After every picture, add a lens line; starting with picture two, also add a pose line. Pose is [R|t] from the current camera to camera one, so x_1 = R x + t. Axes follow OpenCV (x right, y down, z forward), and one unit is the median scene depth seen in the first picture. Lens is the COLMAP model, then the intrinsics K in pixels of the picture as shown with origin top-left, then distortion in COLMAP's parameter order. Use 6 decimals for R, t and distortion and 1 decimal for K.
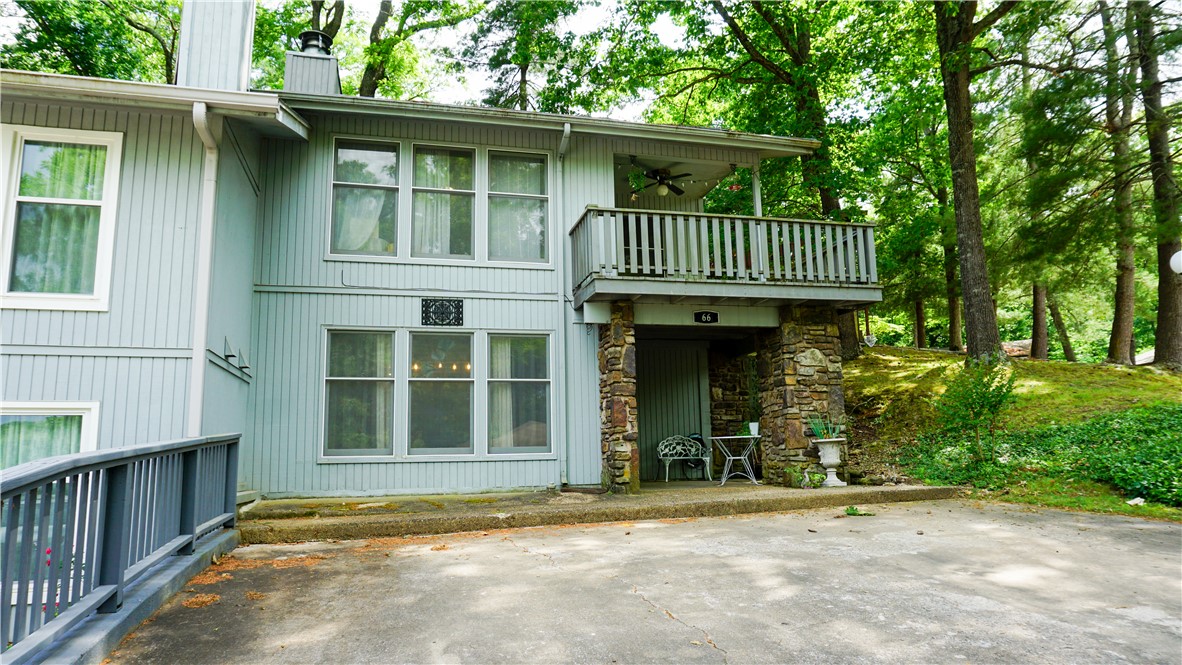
lens RADIAL K [[783.7, 0, 590.8], [0, 783.7, 333.5], [0, 0, 1]] dist [-0.047213, 0.036700]
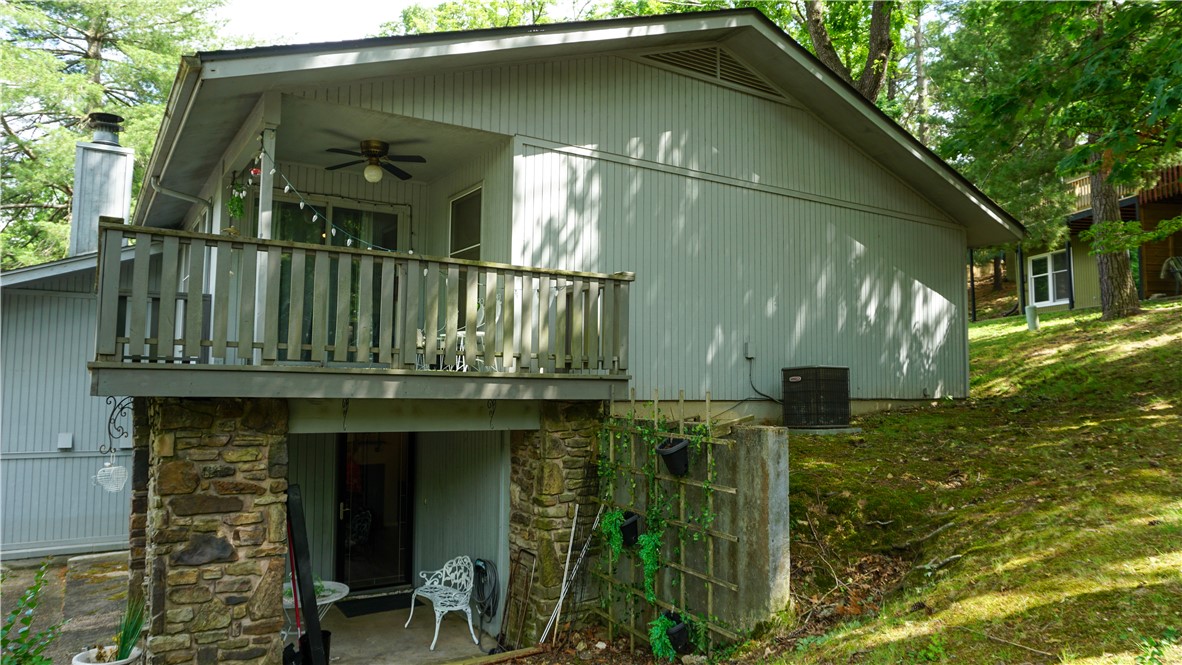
lens RADIAL K [[783.7, 0, 593.1], [0, 783.7, 335.3], [0, 0, 1]] dist [-0.047213, 0.036700]
pose [[0.317617, -0.035659, -0.947548, 0.916993], [0.137289, 0.990492, 0.008744, -0.040886], [0.938228, -0.132865, 0.319492, 1.164959]]
